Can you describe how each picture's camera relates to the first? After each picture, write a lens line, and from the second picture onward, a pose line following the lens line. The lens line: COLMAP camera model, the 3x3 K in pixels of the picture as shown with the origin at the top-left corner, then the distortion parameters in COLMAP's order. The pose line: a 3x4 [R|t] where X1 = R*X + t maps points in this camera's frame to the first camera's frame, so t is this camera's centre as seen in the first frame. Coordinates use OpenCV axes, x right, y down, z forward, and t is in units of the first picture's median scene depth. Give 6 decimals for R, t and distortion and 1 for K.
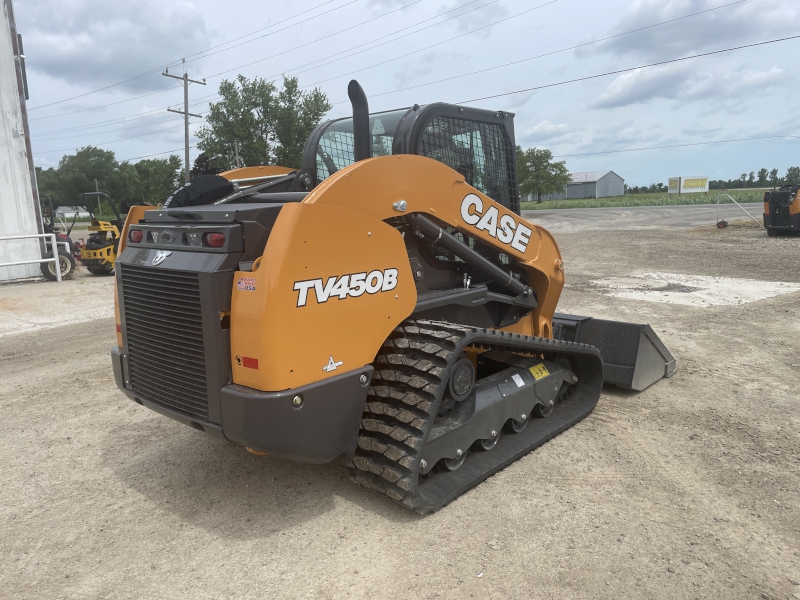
lens RADIAL K [[591.8, 0, 400.0], [0, 591.8, 300.0], [0, 0, 1]] dist [0.080472, -0.097232]
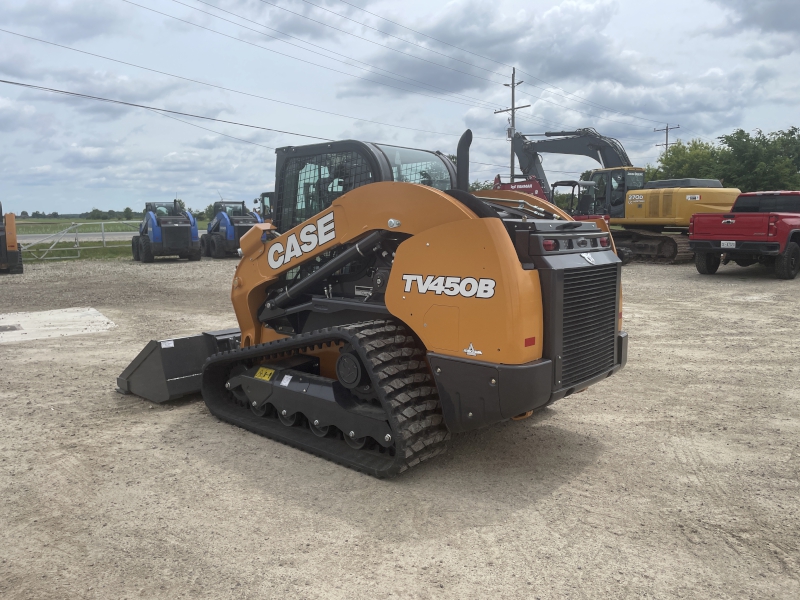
lens RADIAL K [[602.8, 0, 385.1], [0, 602.8, 297.2], [0, 0, 1]] dist [0.082672, -0.110101]
pose [[0.013107, -0.091053, 0.995760, -1.261621], [0.170258, 0.981506, 0.087508, -0.130660], [-0.985312, 0.168389, 0.028367, 1.039187]]
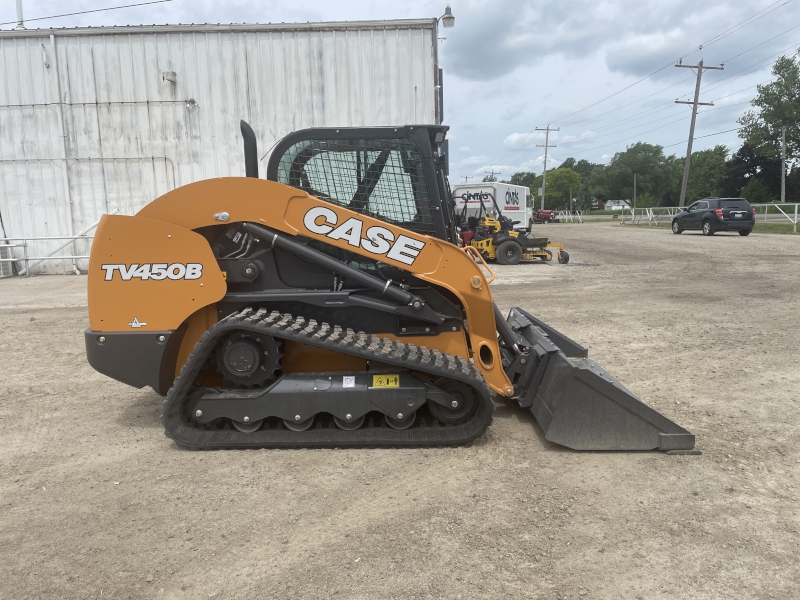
lens RADIAL K [[591.8, 0, 400.0], [0, 591.8, 300.0], [0, 0, 1]] dist [0.080472, -0.097232]
pose [[0.662652, 0.129120, -0.737713, 1.007535], [-0.120915, 0.990548, 0.064761, -0.088781], [0.739102, 0.046286, 0.672002, 0.339371]]
